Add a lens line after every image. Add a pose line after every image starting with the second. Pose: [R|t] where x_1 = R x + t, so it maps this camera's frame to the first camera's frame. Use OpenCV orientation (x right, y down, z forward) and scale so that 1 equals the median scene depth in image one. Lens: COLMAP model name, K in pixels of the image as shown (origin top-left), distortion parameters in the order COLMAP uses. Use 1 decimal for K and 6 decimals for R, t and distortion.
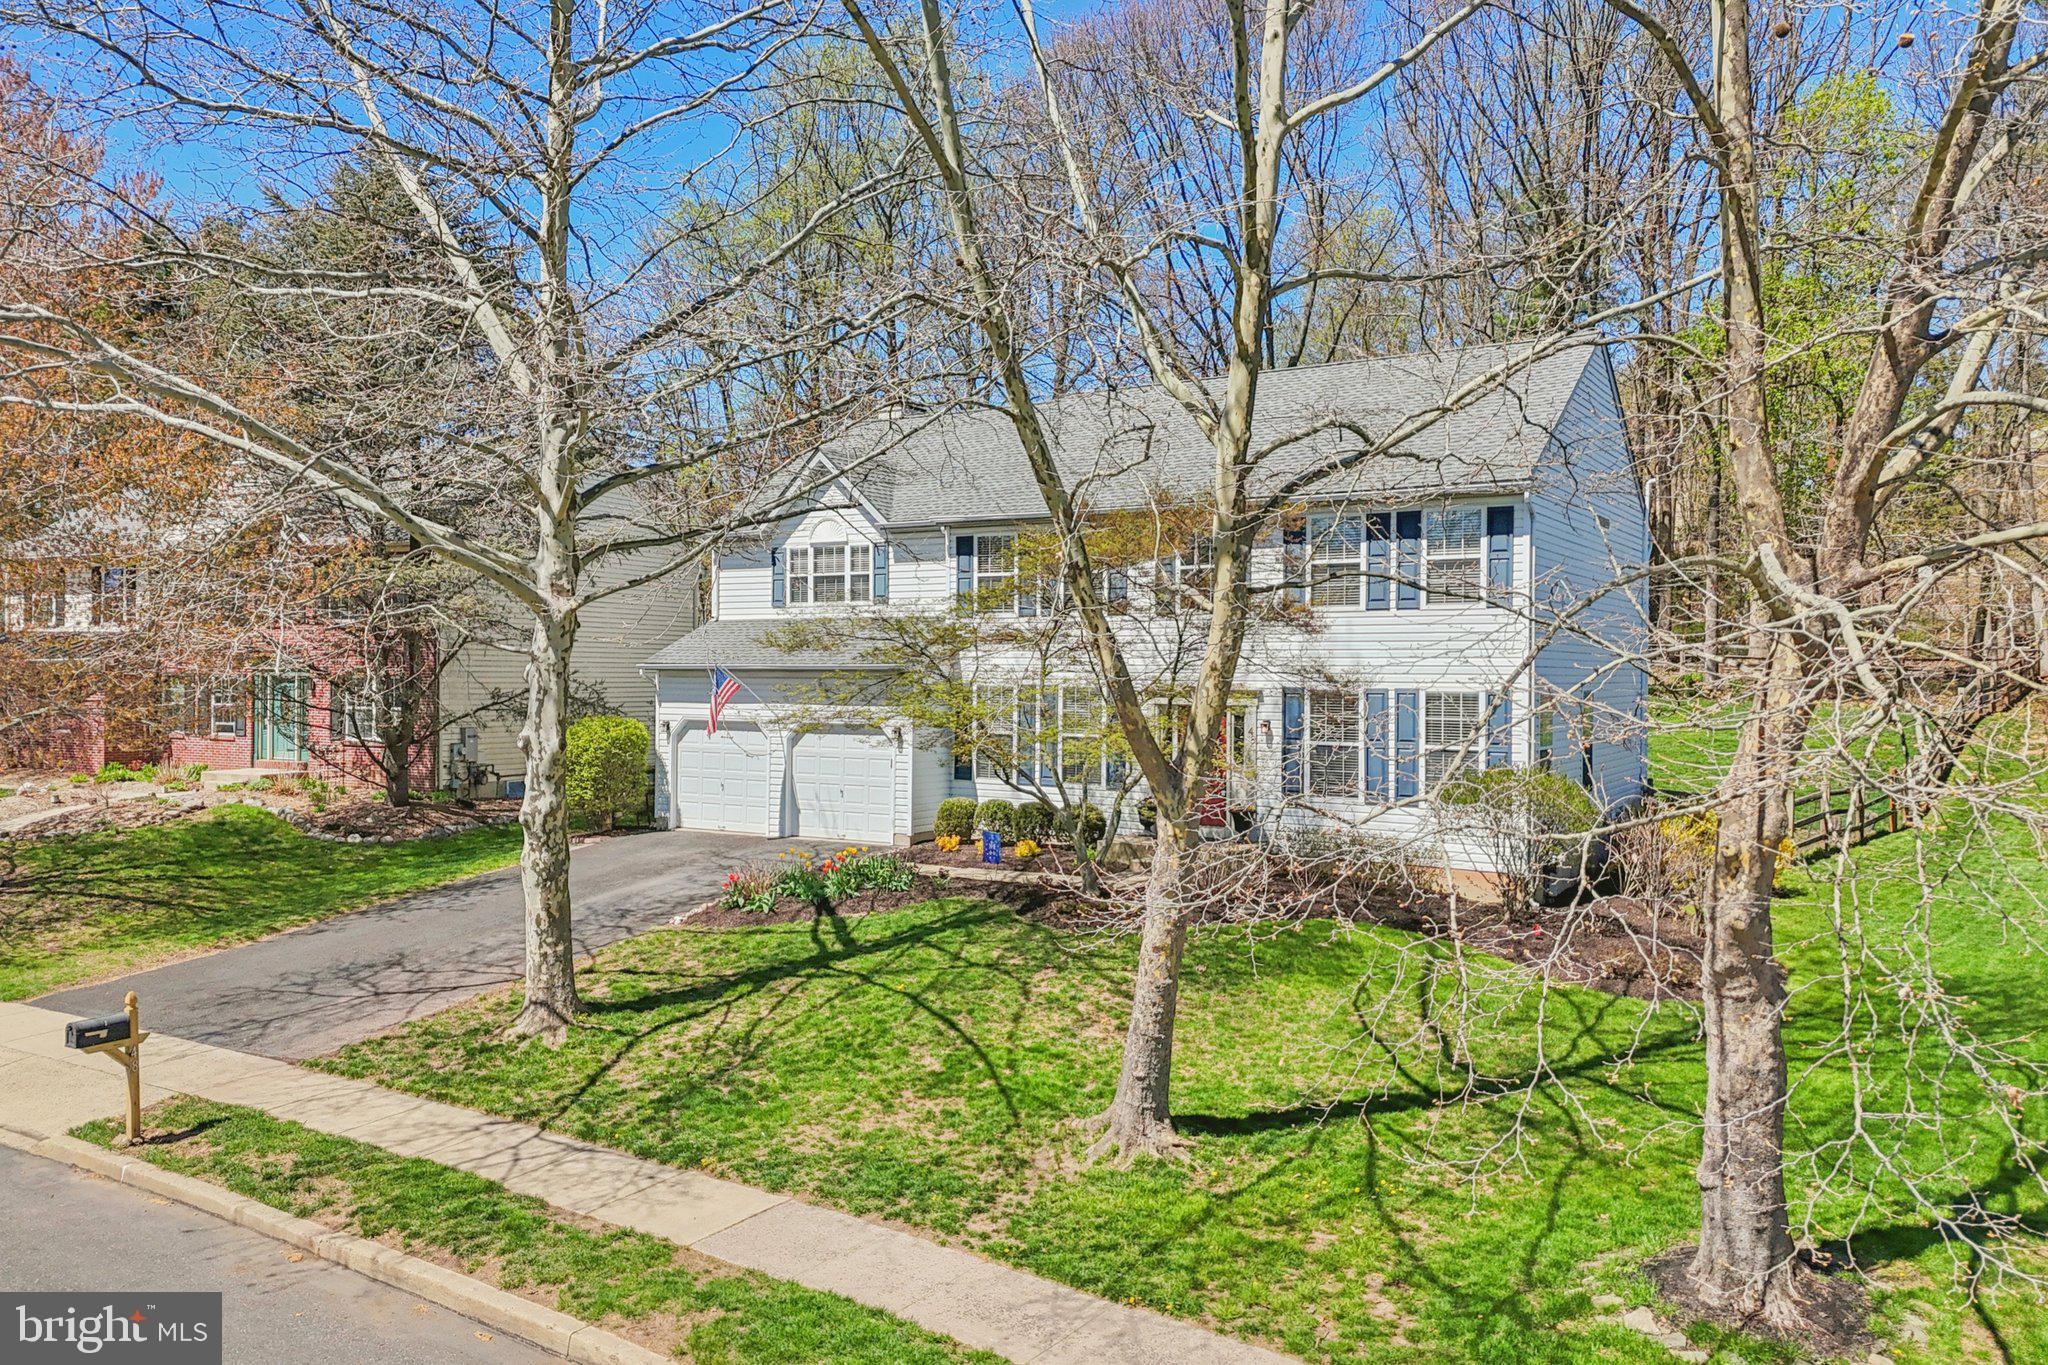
lens RADIAL K [[1493.6, 0, 1014.6], [0, 1493.6, 697.1], [0, 0, 1]] dist [0.032252, -0.002335]
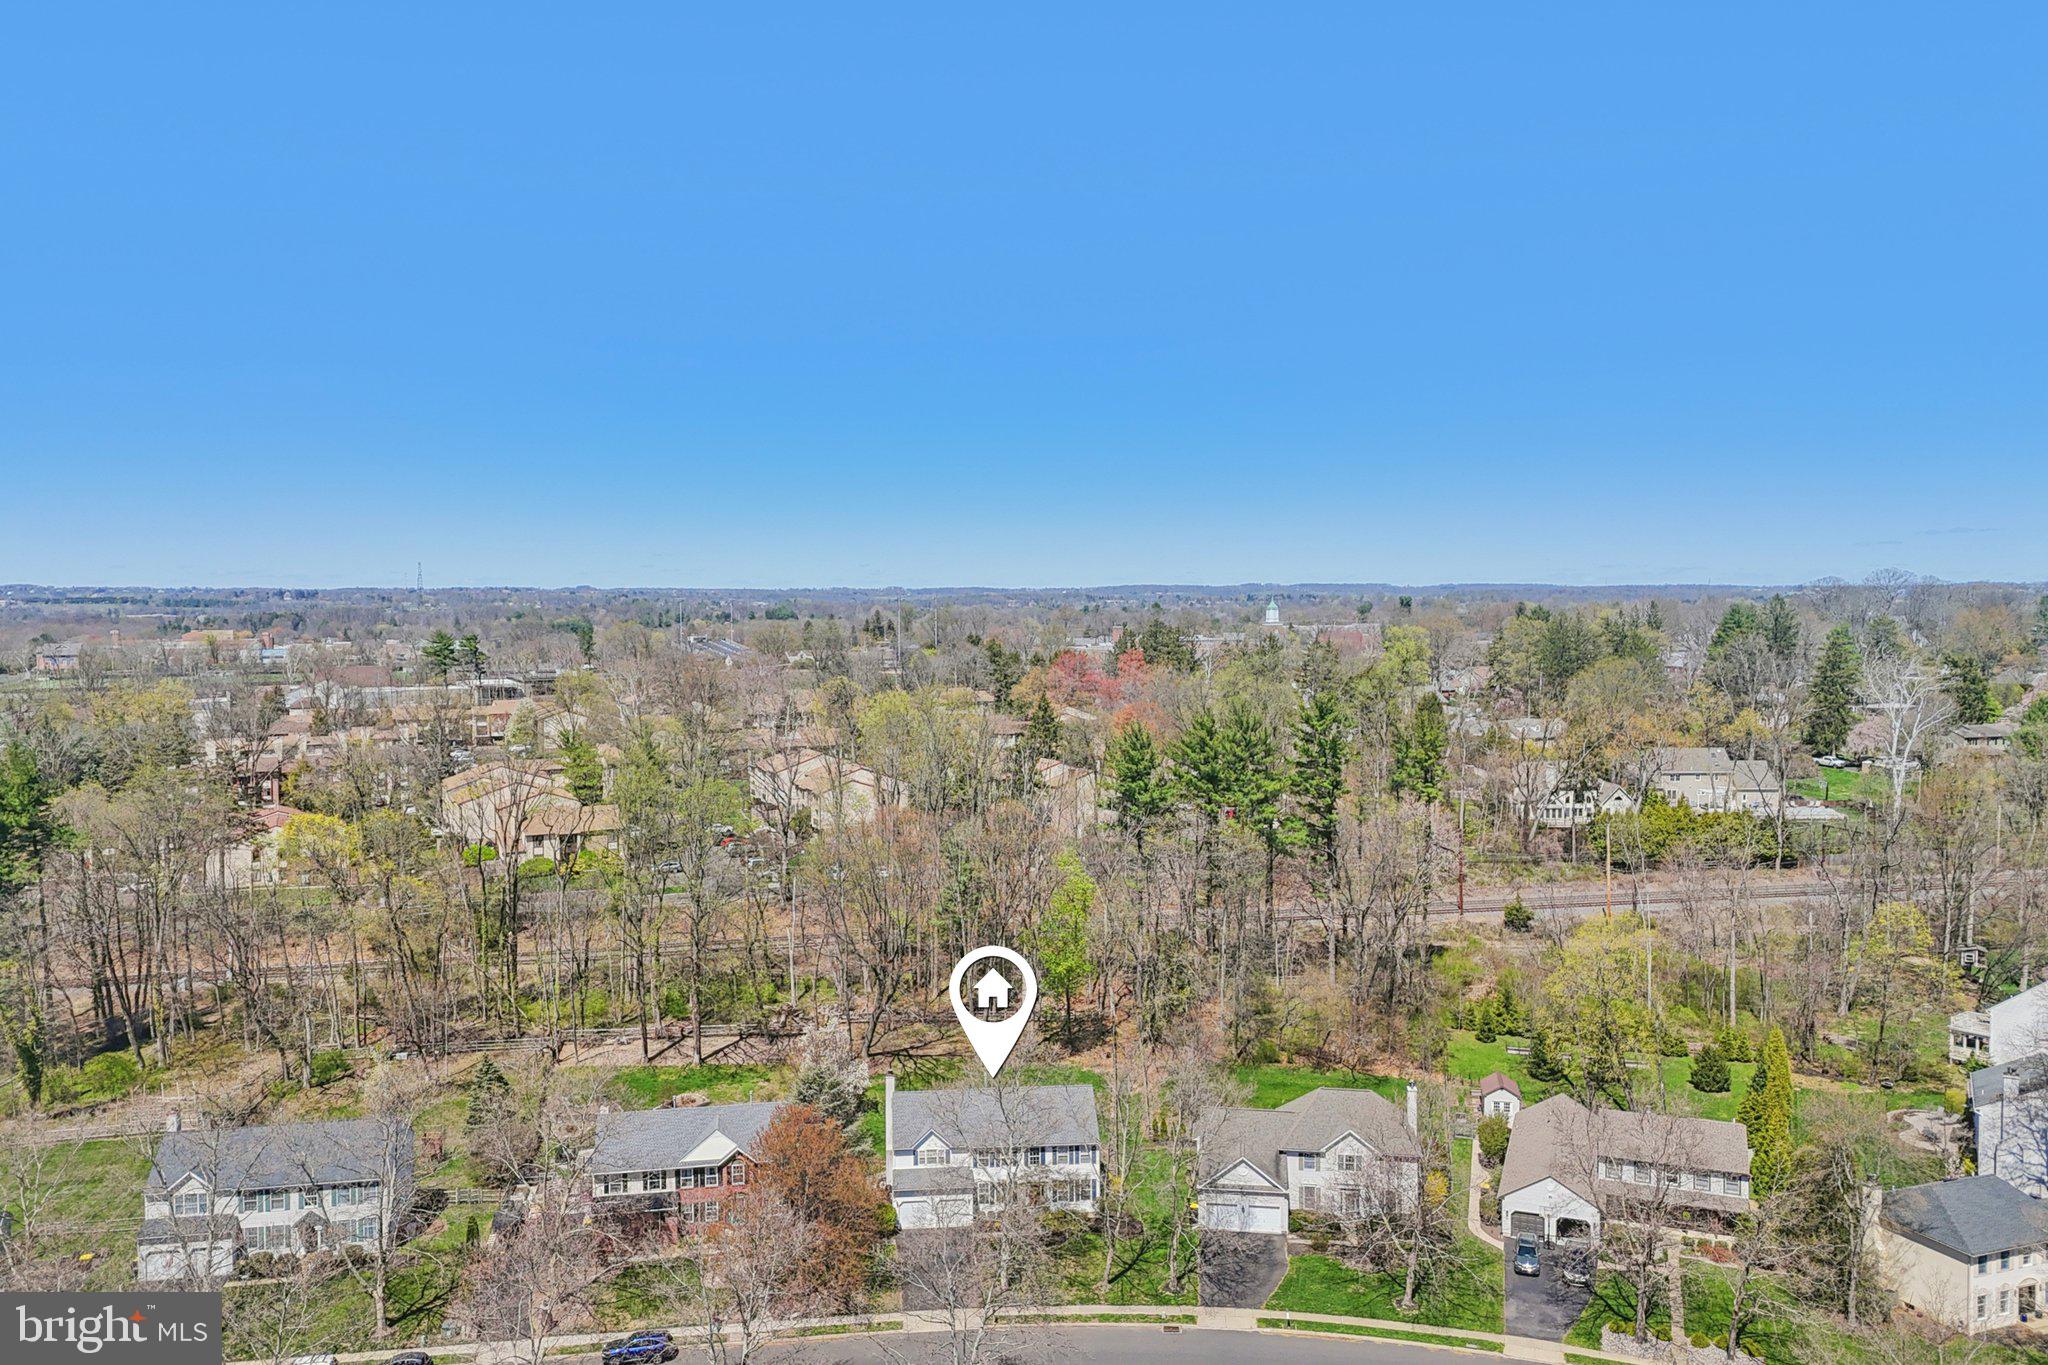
lens RADIAL K [[1530.5, 0, 1024.0], [0, 1530.5, 682.5], [0, 0, 1]] dist [0.072021, -0.057920]
pose [[0.796748, -0.041874, 0.602859, -4.415404], [0.023536, 0.998990, 0.038283, -2.810736], [-0.603853, -0.016313, 0.796928, -4.561208]]
